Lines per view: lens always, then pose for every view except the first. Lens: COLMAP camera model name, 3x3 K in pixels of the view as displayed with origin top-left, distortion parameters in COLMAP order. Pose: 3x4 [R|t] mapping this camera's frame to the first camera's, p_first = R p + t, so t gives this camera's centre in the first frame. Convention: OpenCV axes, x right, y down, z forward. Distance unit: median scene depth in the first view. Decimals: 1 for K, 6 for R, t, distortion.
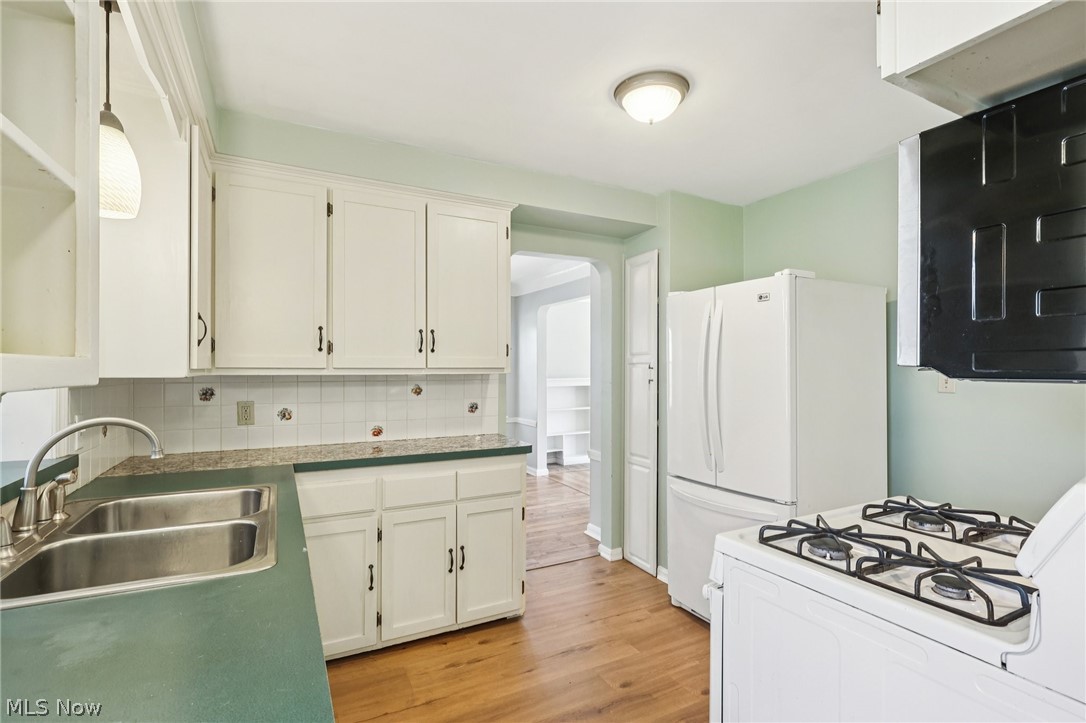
lens RADIAL K [[512.9, 0, 542.8], [0, 512.9, 373.3], [0, 0, 1]] dist [-0.003429, -0.000298]
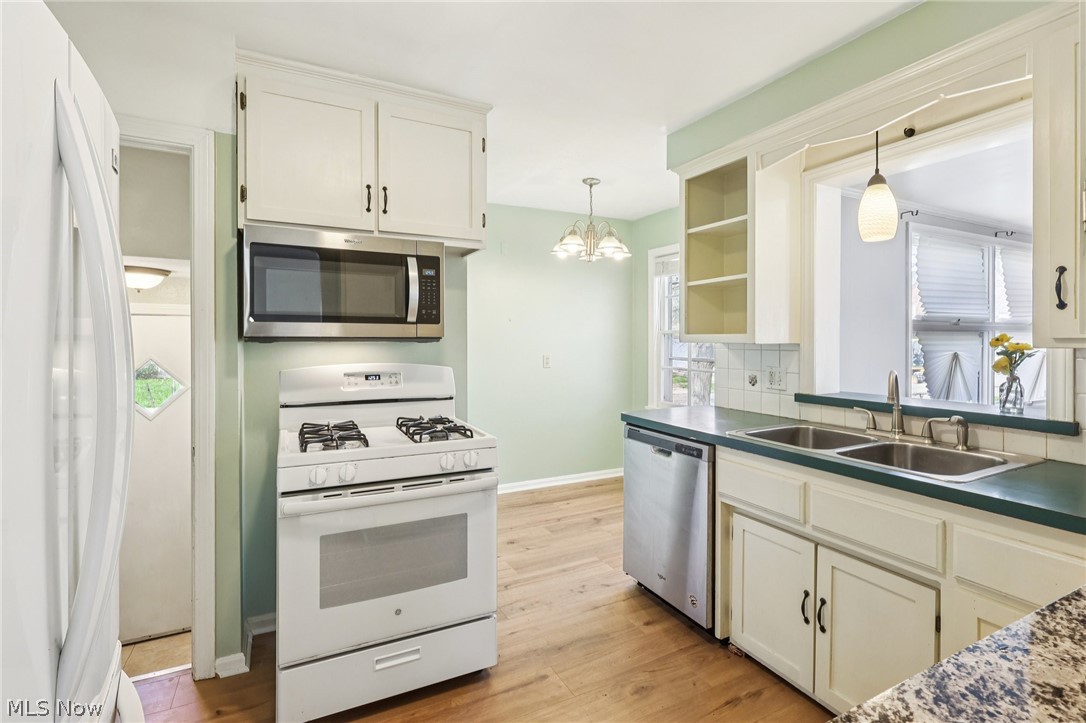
lens RADIAL K [[508.6, 0, 536.9], [0, 508.6, 340.9], [0, 0, 1]] dist [-0.001853, -0.000047]
pose [[-0.999857, -0.000051, 0.016923, 0.080409], [0.000143, 0.999935, 0.011442, -0.008327], [-0.016923, 0.011442, -0.999791, 1.225501]]
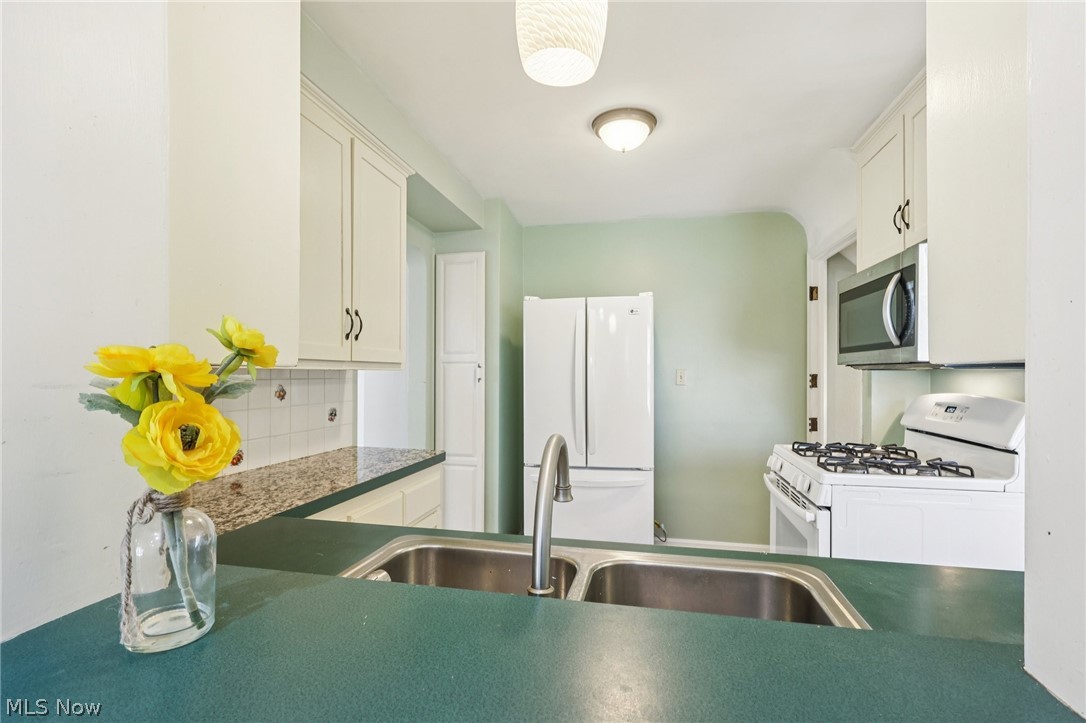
lens RADIAL K [[516.0, 0, 538.7], [0, 516.0, 376.7], [0, 0, 1]] dist [0.000238, -0.000149]
pose [[0.642469, -0.000629, 0.766311, -0.618523], [0.004296, 0.999987, -0.002781, 0.015743], [-0.766299, 0.005078, 0.642464, 0.312380]]
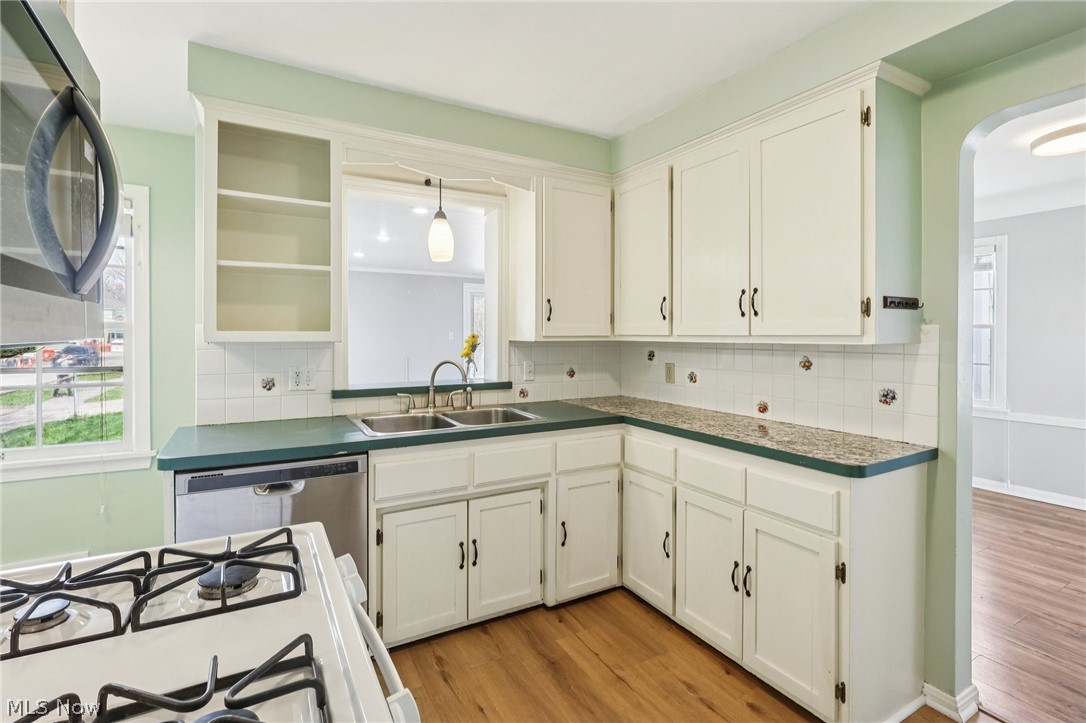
lens RADIAL K [[508.6, 0, 536.9], [0, 508.6, 340.9], [0, 0, 1]] dist [-0.001853, -0.000047]
pose [[0.026788, 0.012041, -0.999569, 0.572161], [-0.008999, 0.999890, 0.011804, -0.007910], [0.999601, 0.008679, 0.026894, 0.632980]]
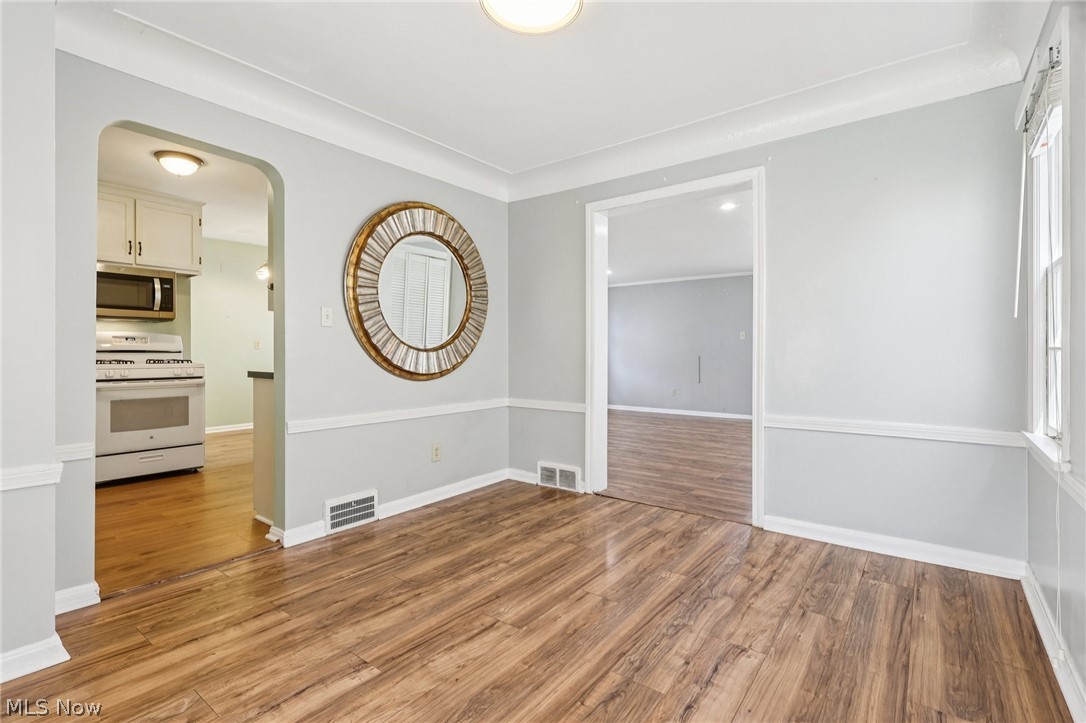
lens RADIAL K [[508.4, 0, 539.0], [0, 508.4, 350.4], [0, 0, 1]] dist [-0.003187, -0.000468]
pose [[-0.910895, 0.001625, -0.412634, -0.161456], [-0.003766, 0.999918, 0.012253, 0.078111], [0.412620, 0.012715, -0.910814, 2.453324]]
